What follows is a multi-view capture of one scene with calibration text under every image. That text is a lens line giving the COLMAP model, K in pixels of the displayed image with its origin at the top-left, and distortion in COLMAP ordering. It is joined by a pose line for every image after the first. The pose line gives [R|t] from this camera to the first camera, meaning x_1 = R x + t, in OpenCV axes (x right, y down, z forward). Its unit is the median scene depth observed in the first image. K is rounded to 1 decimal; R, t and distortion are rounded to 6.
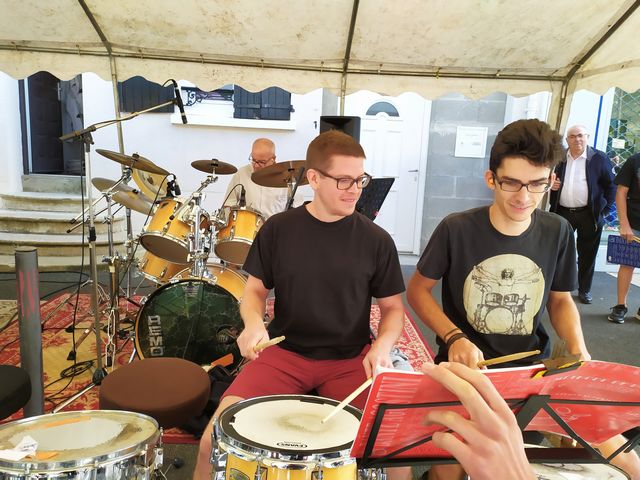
lens RADIAL K [[473.3, 0, 320.0], [0, 473.3, 240.0], [0, 0, 1]] dist [0.057454, -0.031057]
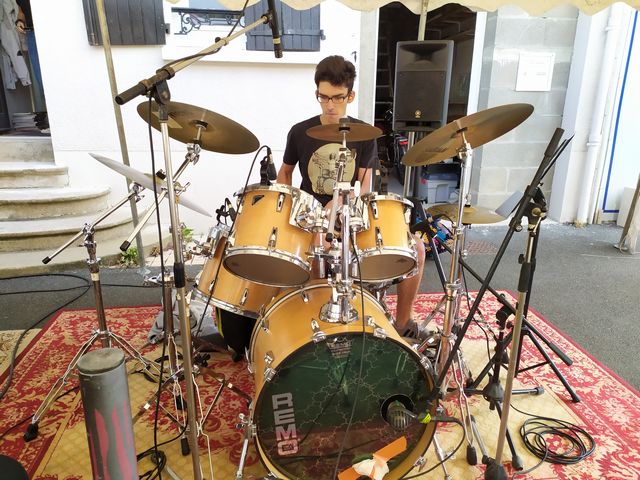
lens RADIAL K [[473.3, 0, 320.0], [0, 473.3, 240.0], [0, 0, 1]] dist [0.057454, -0.031057]
pose [[0.992445, -0.068205, 0.101988, -0.173464], [0.054685, 0.990012, 0.129944, -0.053147], [-0.109832, -0.123385, 0.986262, 0.214565]]
